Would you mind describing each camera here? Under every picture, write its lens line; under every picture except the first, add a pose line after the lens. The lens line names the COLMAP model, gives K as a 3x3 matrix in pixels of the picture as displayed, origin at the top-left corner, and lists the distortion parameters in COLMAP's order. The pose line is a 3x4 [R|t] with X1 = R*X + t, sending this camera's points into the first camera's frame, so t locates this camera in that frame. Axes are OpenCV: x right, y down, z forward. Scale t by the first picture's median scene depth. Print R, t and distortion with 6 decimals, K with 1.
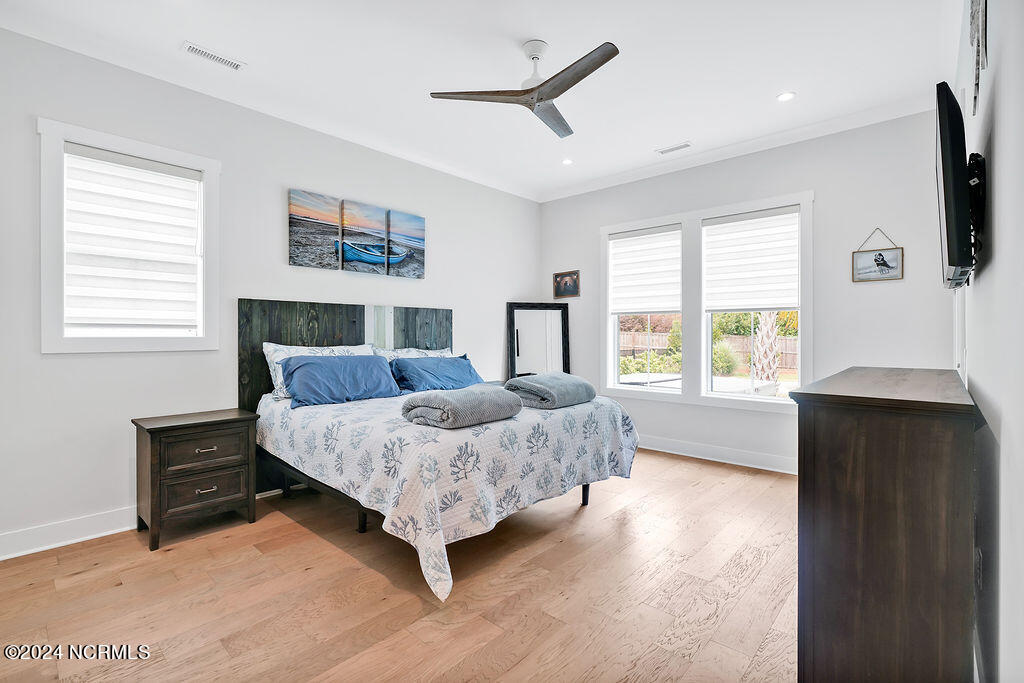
lens RADIAL K [[468.9, 0, 510.2], [0, 468.9, 336.4], [0, 0, 1]] dist [-0.001190, 0.000044]
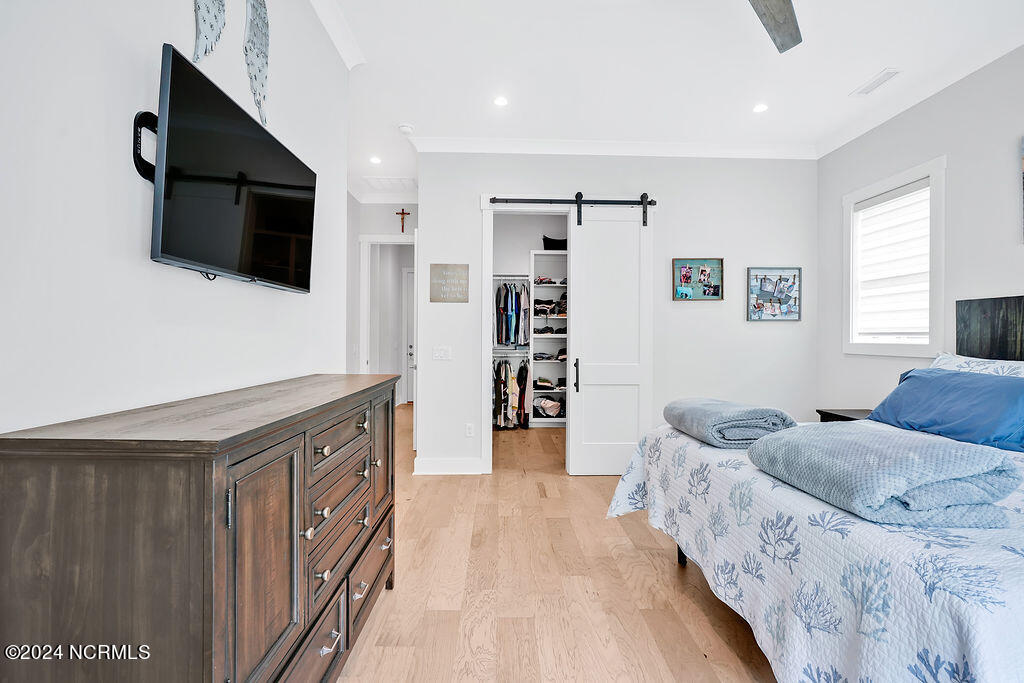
lens RADIAL K [[468.9, 0, 512.4], [0, 468.9, 337.7], [0, 0, 1]] dist [-0.001190, 0.000044]
pose [[-0.719446, -0.003453, -0.694540, 0.661744], [-0.010595, 0.999926, 0.006004, -0.008267], [0.694468, 0.011679, -0.719429, 1.112138]]
